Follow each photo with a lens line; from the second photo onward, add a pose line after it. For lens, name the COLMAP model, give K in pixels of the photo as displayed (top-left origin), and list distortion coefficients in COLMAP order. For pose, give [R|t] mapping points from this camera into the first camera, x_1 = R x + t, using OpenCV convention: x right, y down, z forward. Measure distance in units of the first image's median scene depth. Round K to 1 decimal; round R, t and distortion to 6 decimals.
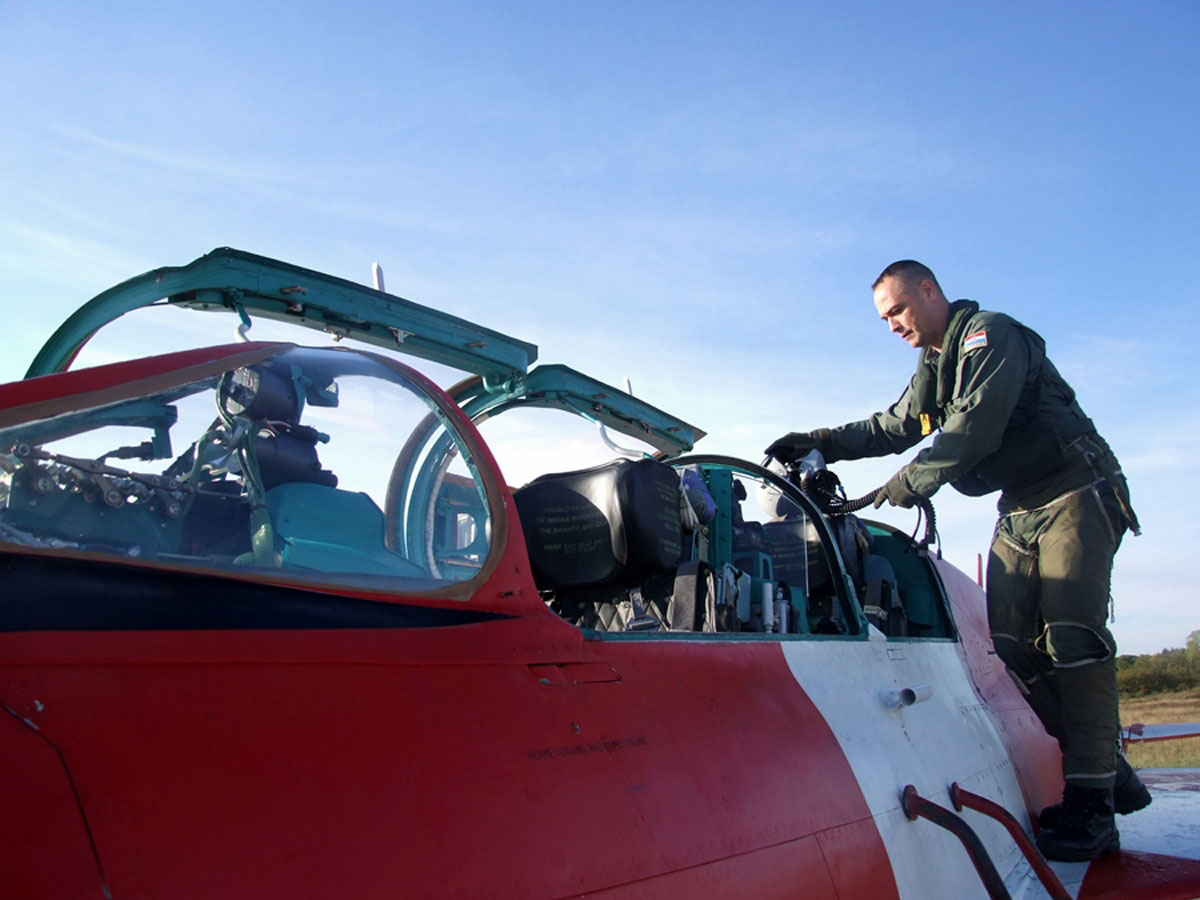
lens RADIAL K [[1033.7, 0, 600.0], [0, 1033.7, 450.0], [0, 0, 1]] dist [-0.168700, 0.226579]
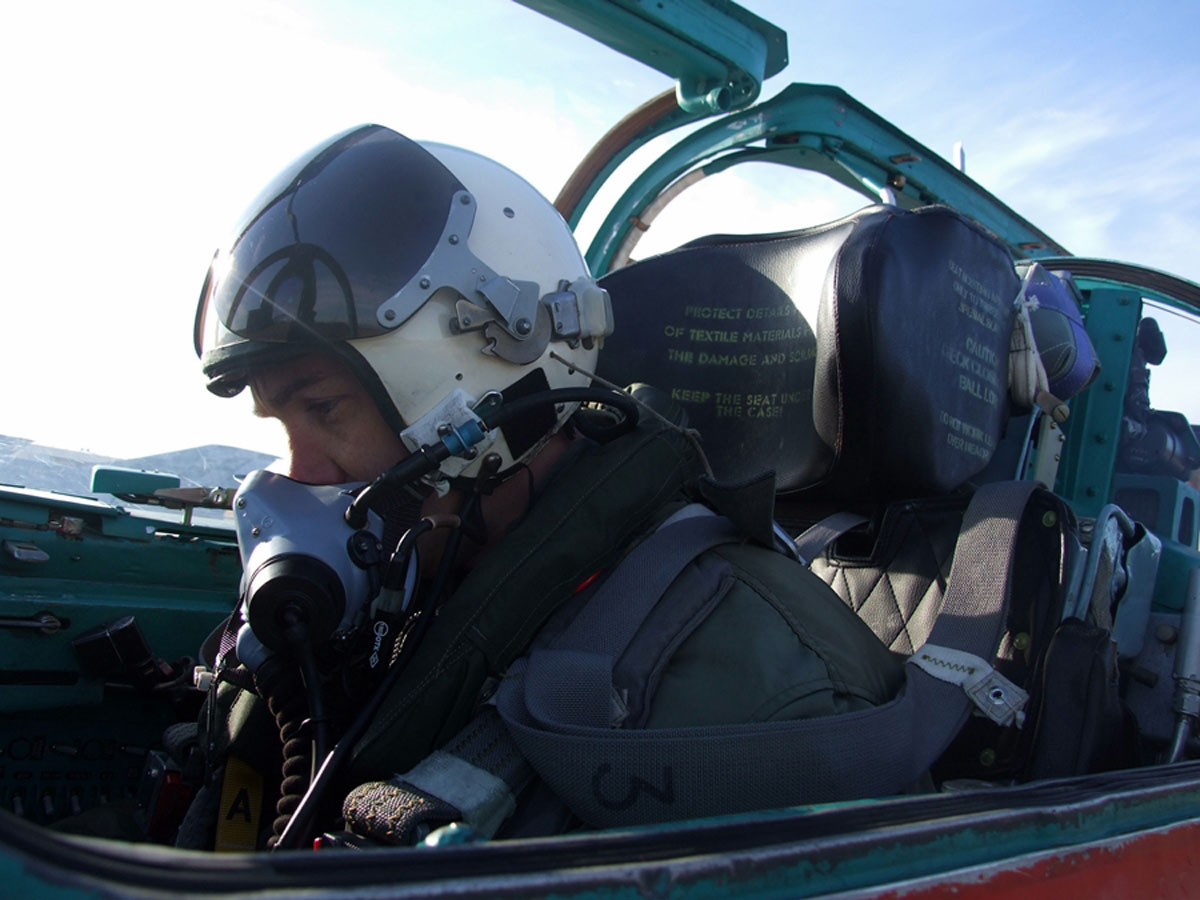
lens RADIAL K [[1033.7, 0, 600.0], [0, 1033.7, 450.0], [0, 0, 1]] dist [-0.168700, 0.226579]
pose [[0.939048, 0.156801, -0.305944, 0.053423], [-0.112854, 0.981210, 0.156497, 0.050648], [0.324734, -0.112432, 0.939099, 0.552939]]
